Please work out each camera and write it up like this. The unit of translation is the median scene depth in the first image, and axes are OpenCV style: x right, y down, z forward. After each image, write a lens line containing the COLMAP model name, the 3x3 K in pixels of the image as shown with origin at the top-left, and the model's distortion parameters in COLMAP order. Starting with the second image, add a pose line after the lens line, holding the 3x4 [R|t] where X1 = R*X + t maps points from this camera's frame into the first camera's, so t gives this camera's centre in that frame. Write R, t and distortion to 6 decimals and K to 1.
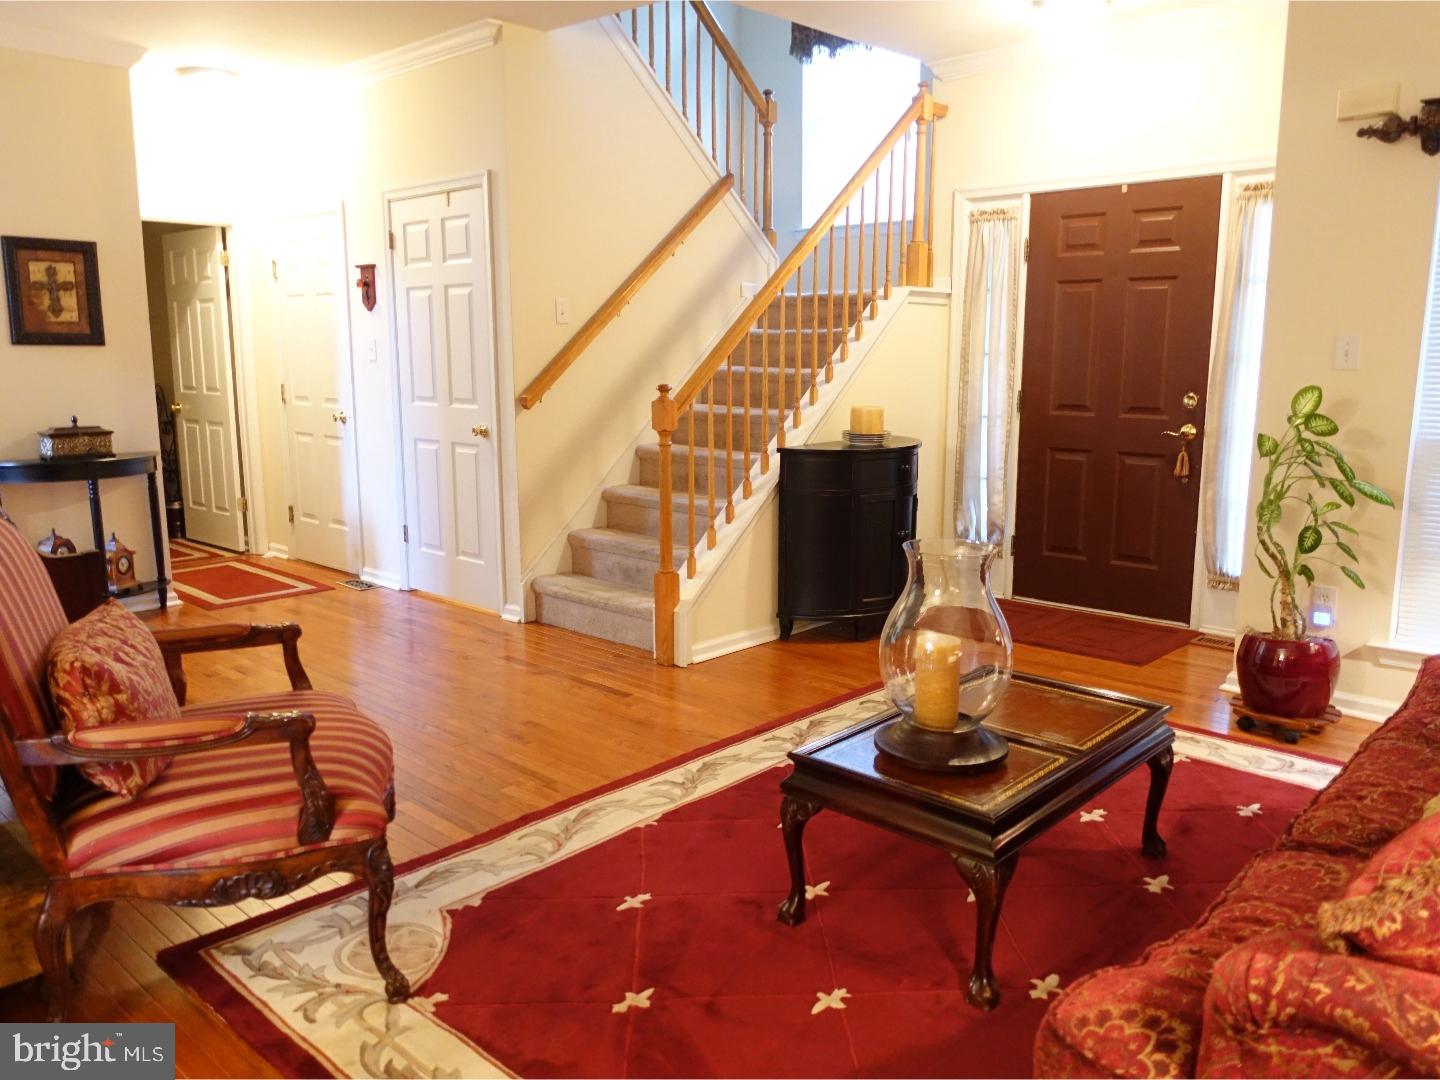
lens RADIAL K [[1110.3, 0, 720.0], [0, 1110.3, 540.0], [0, 0, 1]] dist [-0.007164, 0.000499]
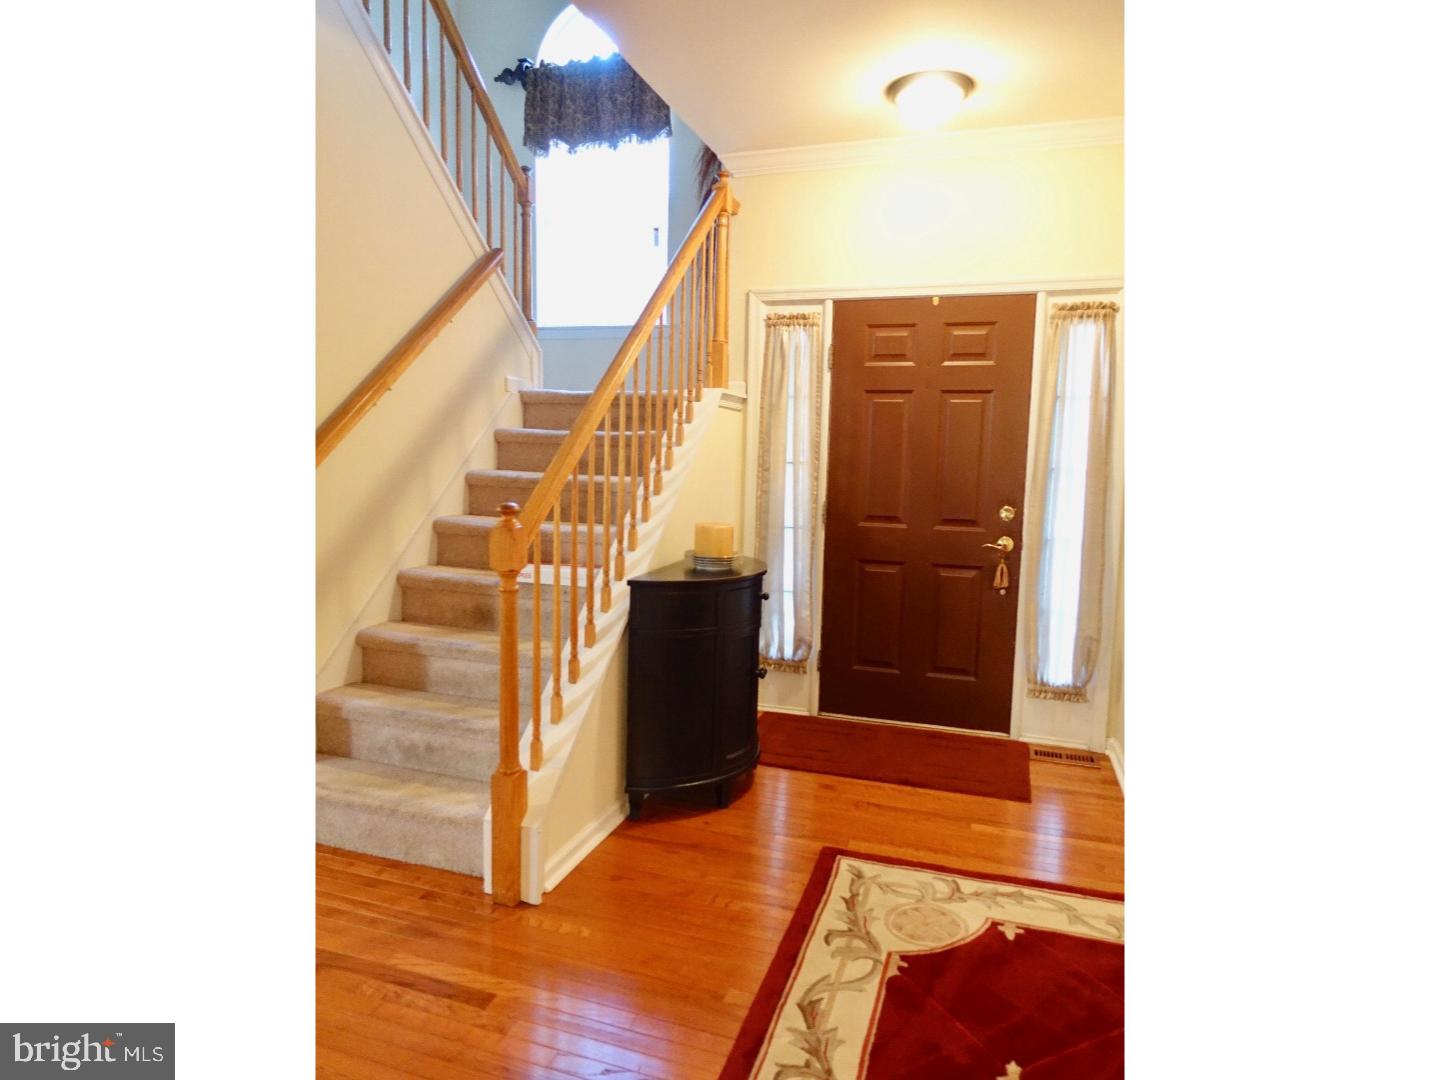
lens RADIAL K [[839.4, 0, 720.0], [0, 839.4, 540.0], [0, 0, 1]] dist [0.011618, 0.000261]
pose [[0.908478, -0.022356, 0.417334, -0.122626], [0.048509, 0.997460, -0.052165, -0.068905], [-0.415108, 0.067636, 0.907255, 0.386569]]
